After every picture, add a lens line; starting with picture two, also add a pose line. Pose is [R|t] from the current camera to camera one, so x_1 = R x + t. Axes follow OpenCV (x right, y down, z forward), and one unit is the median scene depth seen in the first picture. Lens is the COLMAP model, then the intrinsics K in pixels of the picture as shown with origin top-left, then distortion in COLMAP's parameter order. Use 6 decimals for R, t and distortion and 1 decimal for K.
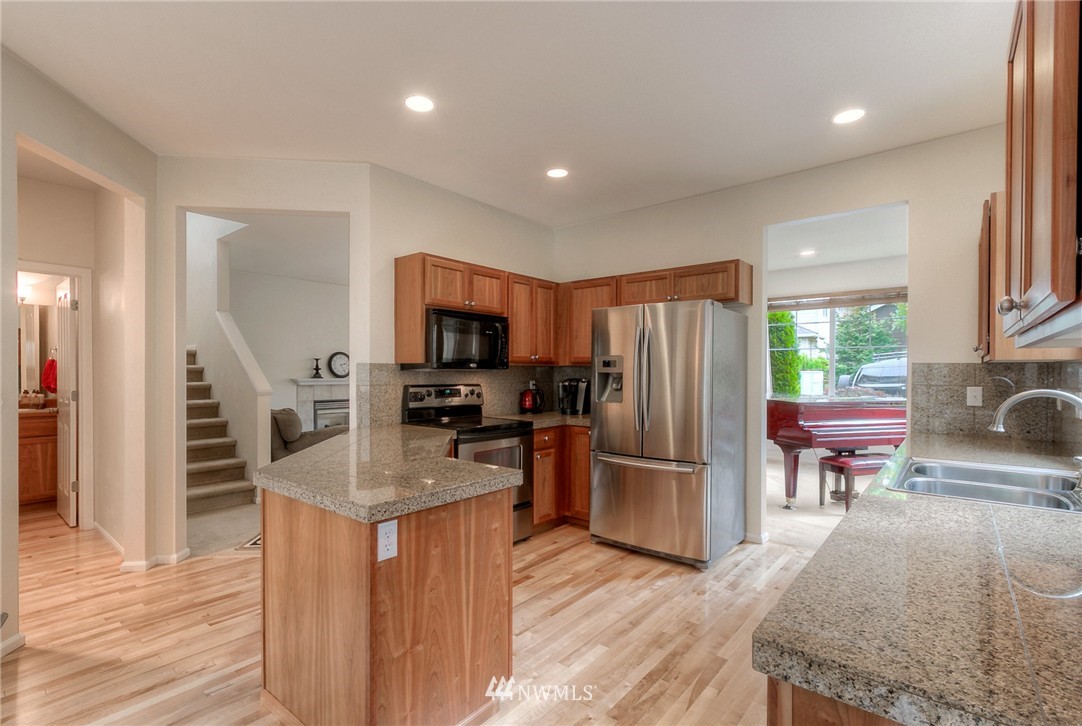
lens RADIAL K [[502.1, 0, 542.6], [0, 502.1, 379.0], [0, 0, 1]] dist [0.001777, 0.000828]
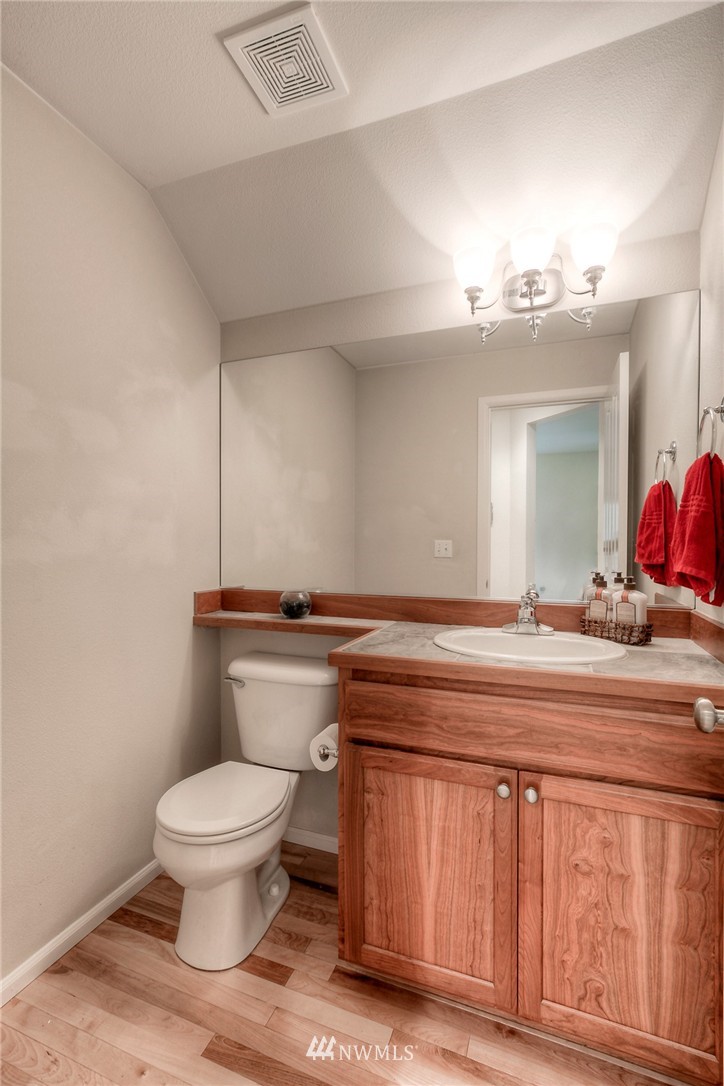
lens RADIAL K [[503.9, 0, 362.9], [0, 503.9, 544.4], [0, 0, 1]] dist [0.001777, 0.000828]
pose [[0.321384, 0.006094, -0.946929, -0.819543], [-0.019506, 0.999810, -0.000185, 0.006538], [0.946748, 0.018530, 0.321442, 0.801529]]
